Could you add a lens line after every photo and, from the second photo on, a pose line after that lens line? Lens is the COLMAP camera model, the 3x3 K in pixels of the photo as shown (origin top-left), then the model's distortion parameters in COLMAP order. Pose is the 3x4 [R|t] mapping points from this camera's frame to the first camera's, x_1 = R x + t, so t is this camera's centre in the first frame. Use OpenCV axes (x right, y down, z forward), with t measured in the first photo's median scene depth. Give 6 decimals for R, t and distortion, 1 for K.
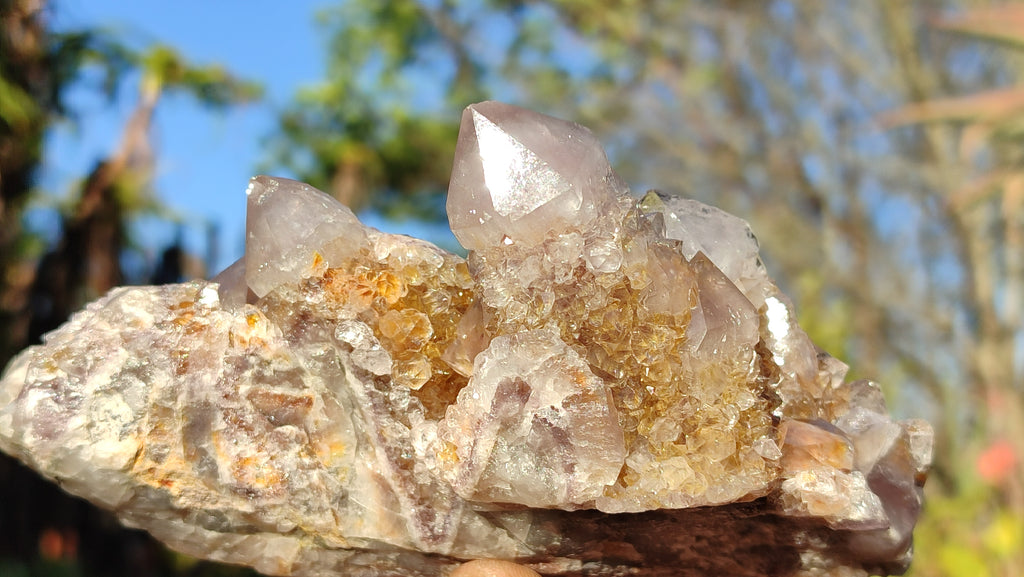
lens RADIAL K [[1527.1, 0, 512.0], [0, 1527.1, 288.5], [0, 0, 1]] dist [0.314999, -2.345191]
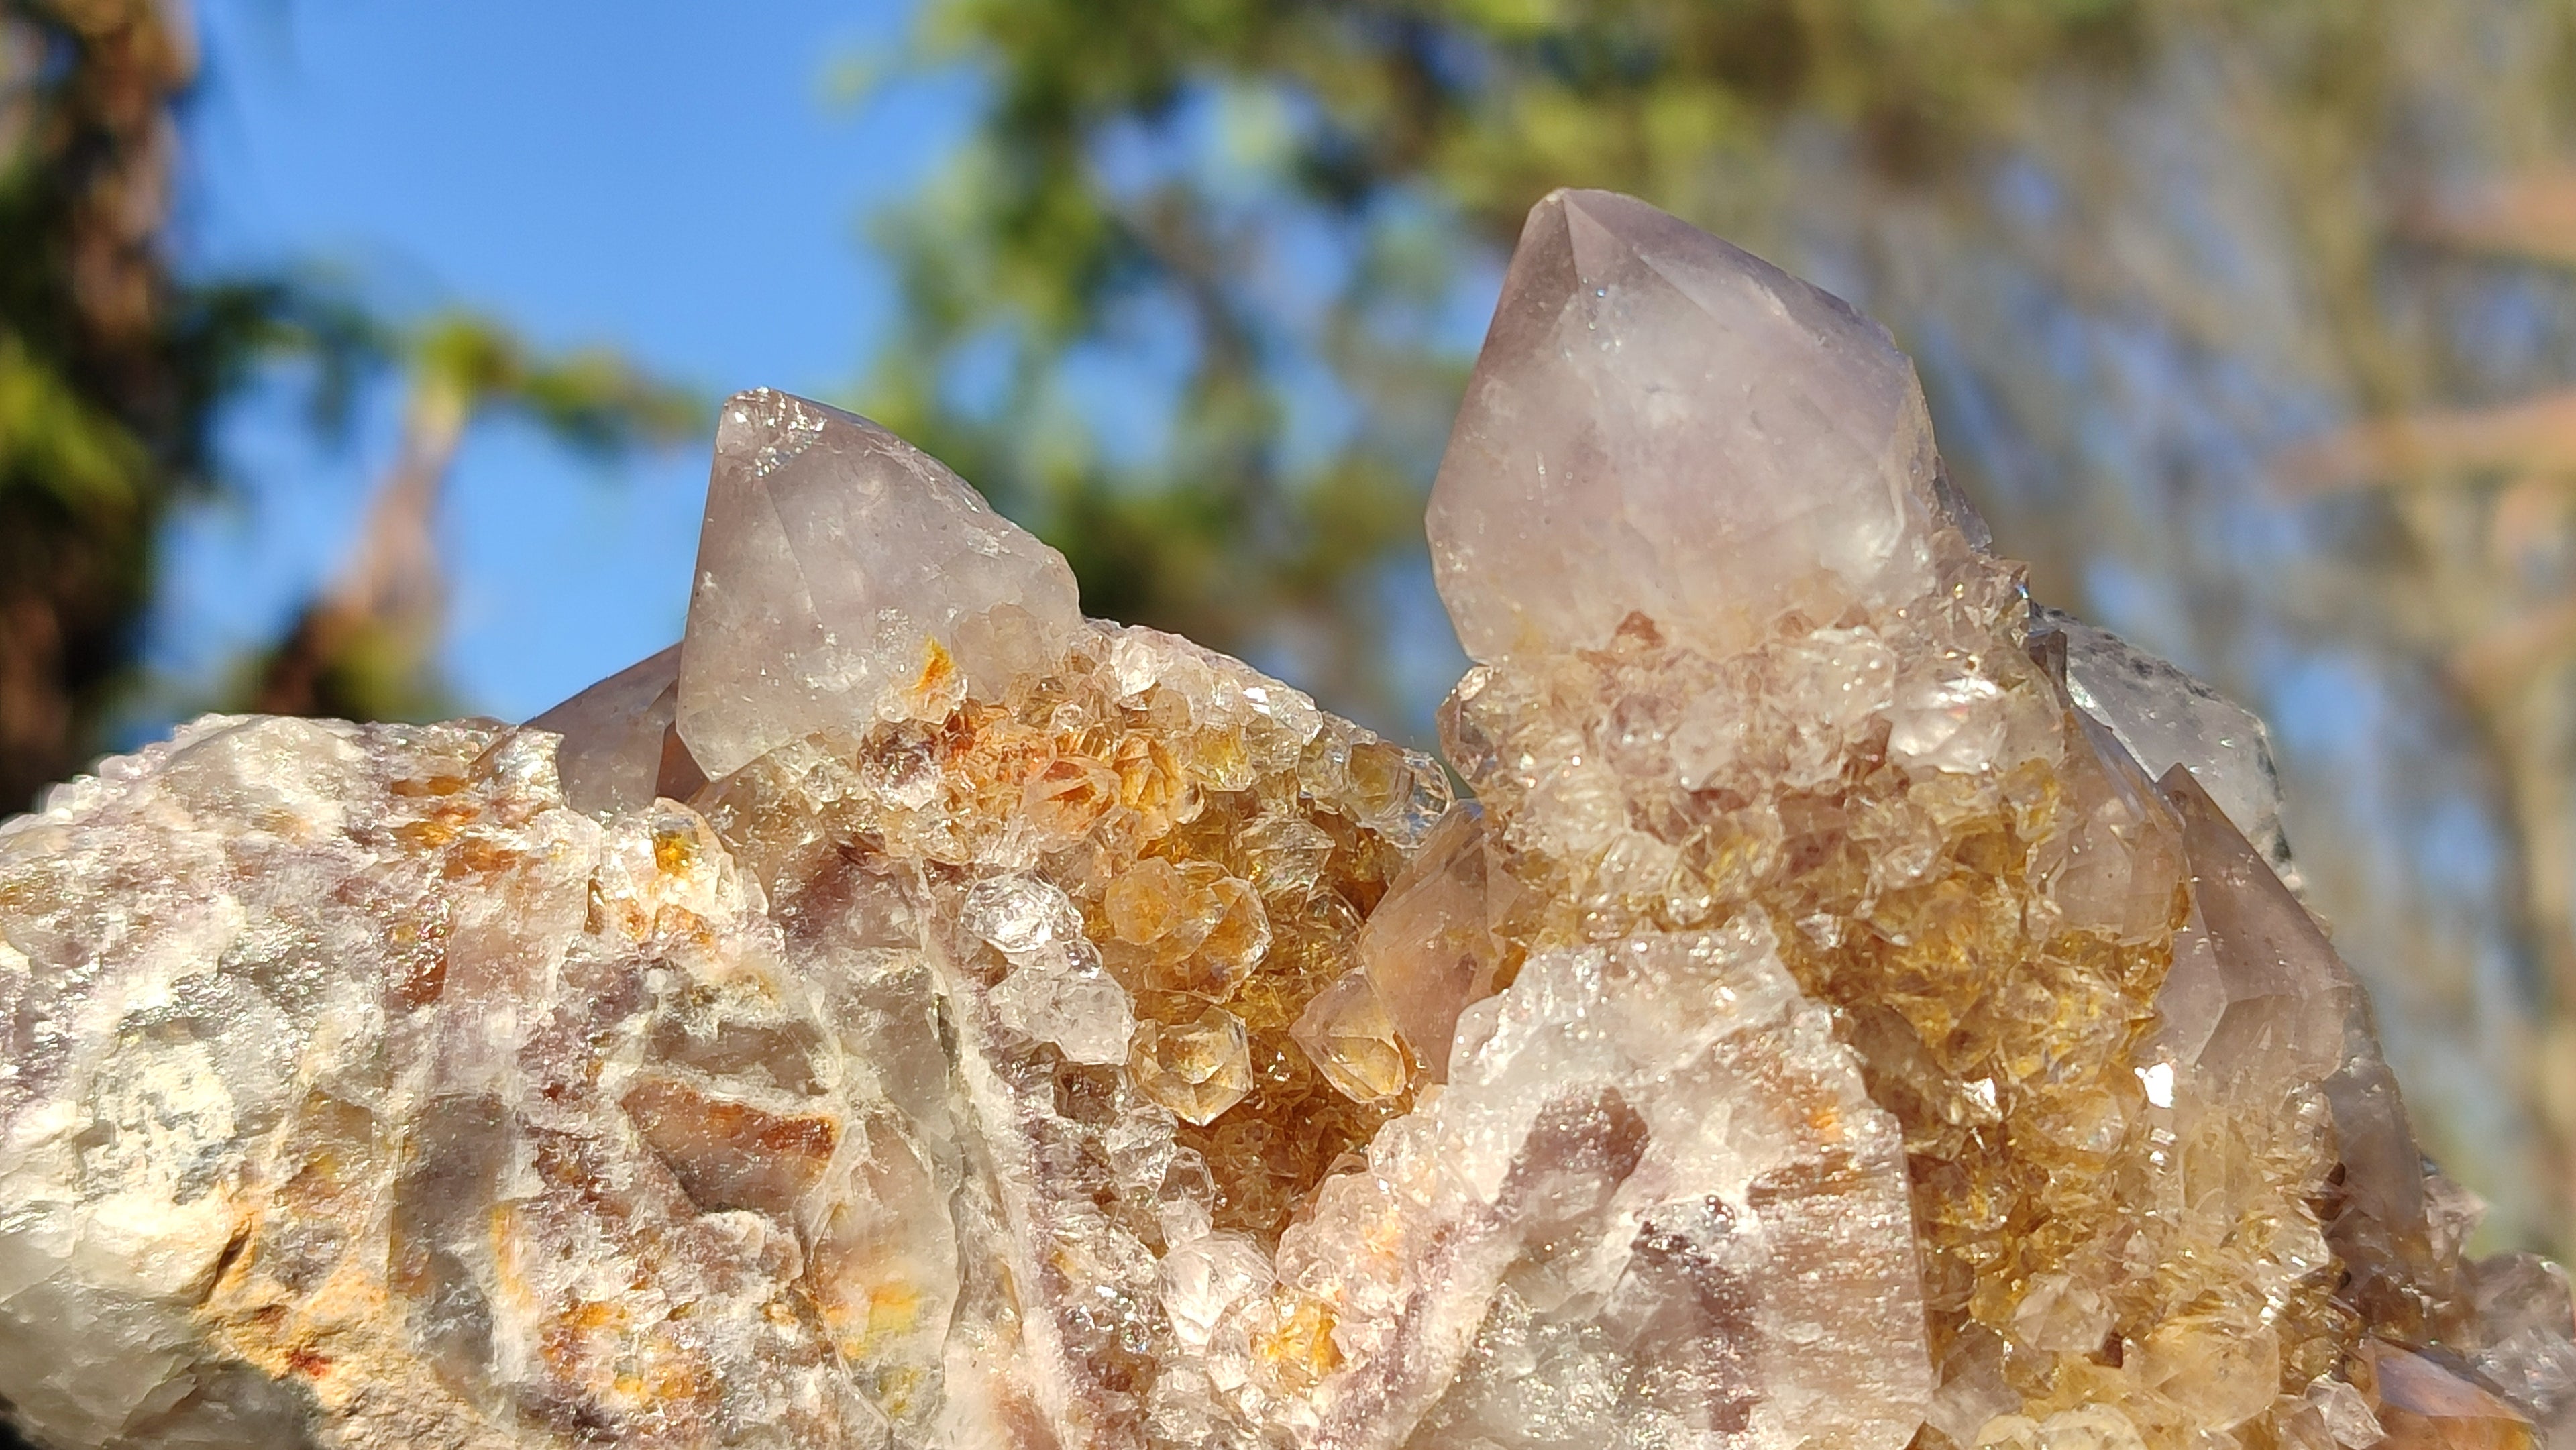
lens RADIAL K [[3841.2, 0, 1288.0], [0, 3841.2, 725.0], [0, 0, 1]] dist [0.314999, -2.345191]
pose [[0.985317, 0.118430, 0.122980, -0.146522], [-0.102132, 0.986067, -0.131304, 0.084802], [-0.136817, 0.116816, 0.983685, 0.223065]]
